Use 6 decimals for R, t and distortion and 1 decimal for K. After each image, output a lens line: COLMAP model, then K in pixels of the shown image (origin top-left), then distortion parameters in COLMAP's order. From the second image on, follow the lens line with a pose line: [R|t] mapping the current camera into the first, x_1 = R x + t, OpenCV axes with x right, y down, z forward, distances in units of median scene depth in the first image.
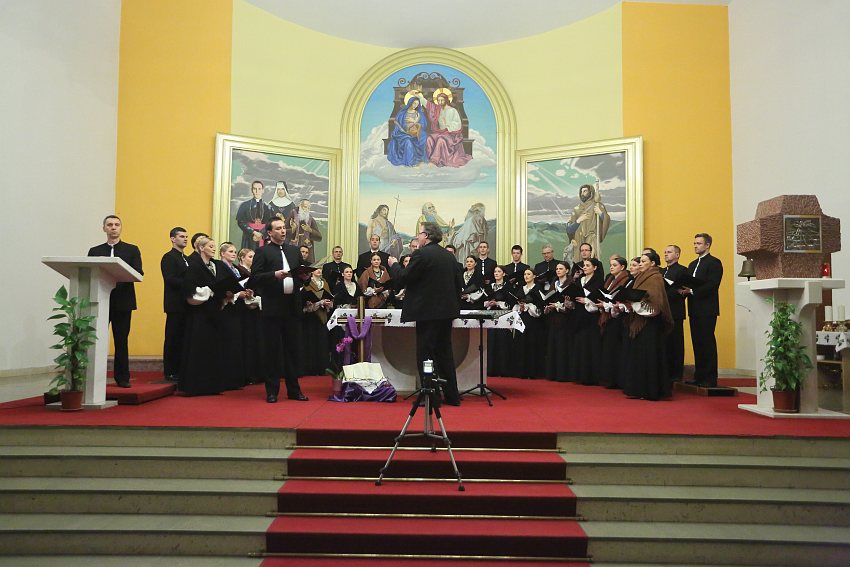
lens RADIAL K [[635.1, 0, 423.3], [0, 635.1, 278.2], [0, 0, 1]] dist [-0.044077, 0.010179]
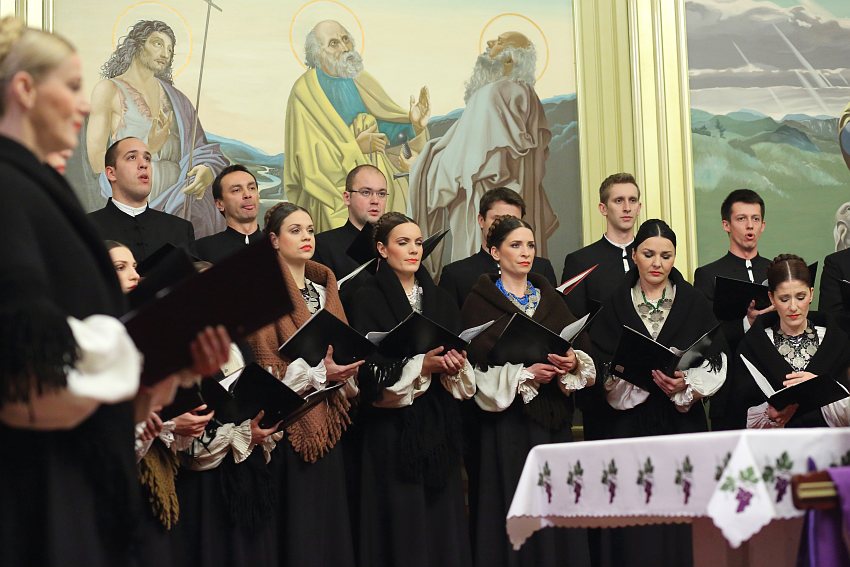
lens RADIAL K [[2000.7, 0, 430.9], [0, 2000.7, 276.3], [0, 0, 1]] dist [-0.130363, 0.000000]
pose [[0.918476, 0.001896, 0.395472, -0.288171], [0.015562, 0.999041, -0.040932, 0.015132], [-0.395170, 0.043749, 0.917566, 0.288844]]
